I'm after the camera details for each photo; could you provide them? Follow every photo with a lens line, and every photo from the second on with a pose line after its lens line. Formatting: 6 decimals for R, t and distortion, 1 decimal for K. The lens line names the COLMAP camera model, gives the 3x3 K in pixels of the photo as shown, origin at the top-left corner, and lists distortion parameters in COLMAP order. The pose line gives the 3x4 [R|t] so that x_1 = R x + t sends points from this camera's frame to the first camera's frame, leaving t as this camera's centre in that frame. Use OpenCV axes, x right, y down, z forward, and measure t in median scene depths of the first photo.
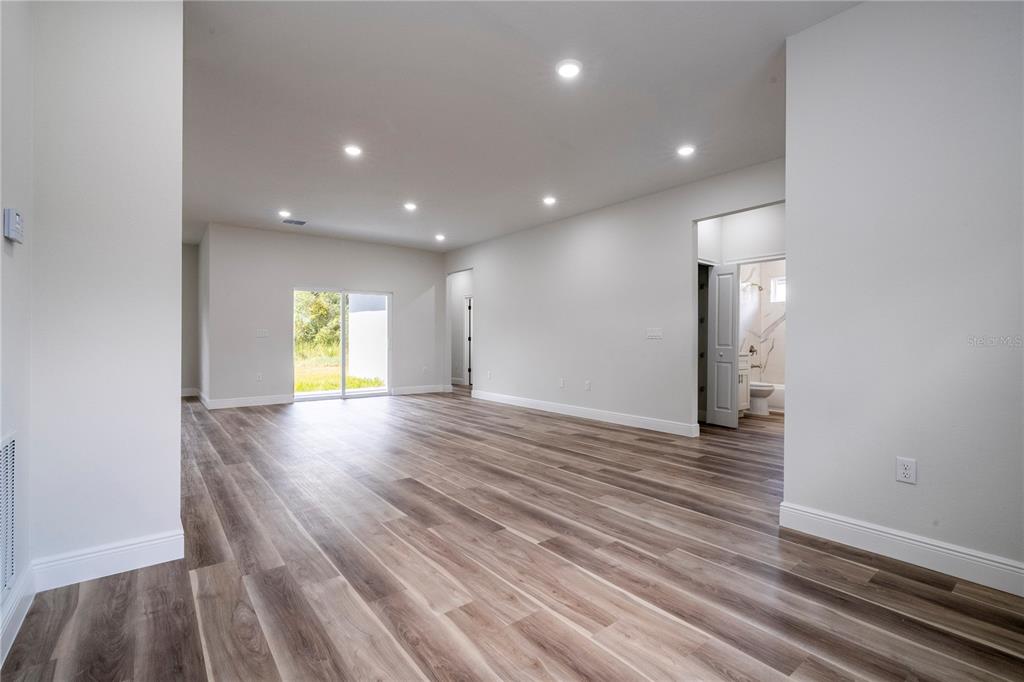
lens RADIAL K [[458.7, 0, 512.0], [0, 458.7, 341.0], [0, 0, 1]] dist [-0.001398, 0.000511]
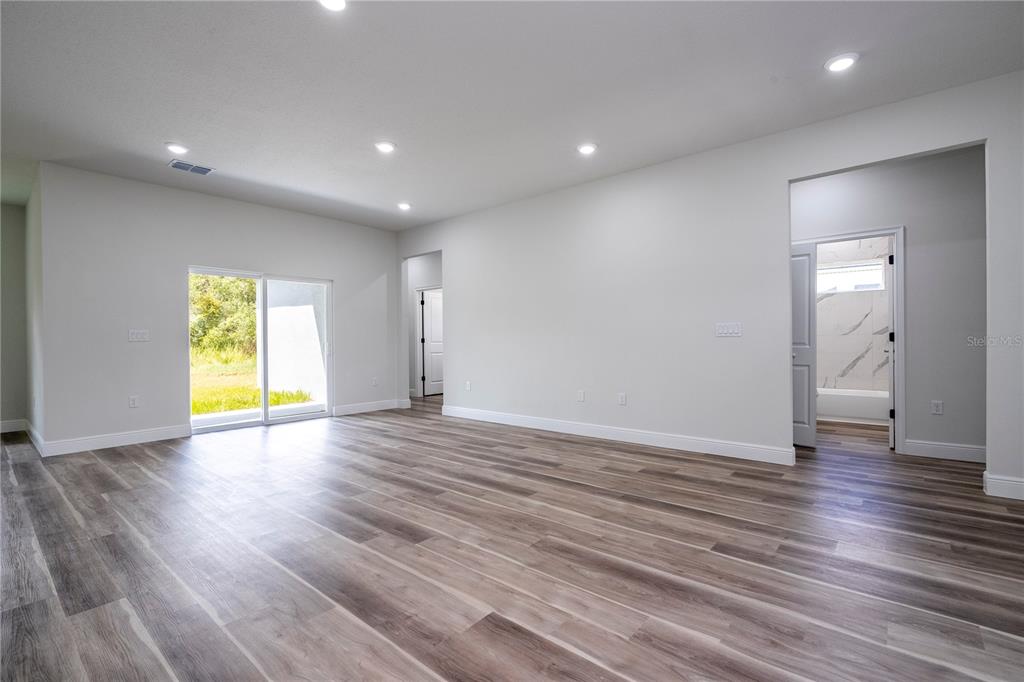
lens RADIAL K [[458.7, 0, 512.0], [0, 458.7, 341.0], [0, 0, 1]] dist [-0.001398, 0.000511]
pose [[0.980348, -0.010759, 0.196982, -0.160670], [0.011140, 0.999938, -0.000828, -0.001129], [-0.196960, 0.003006, 0.980407, 0.269031]]
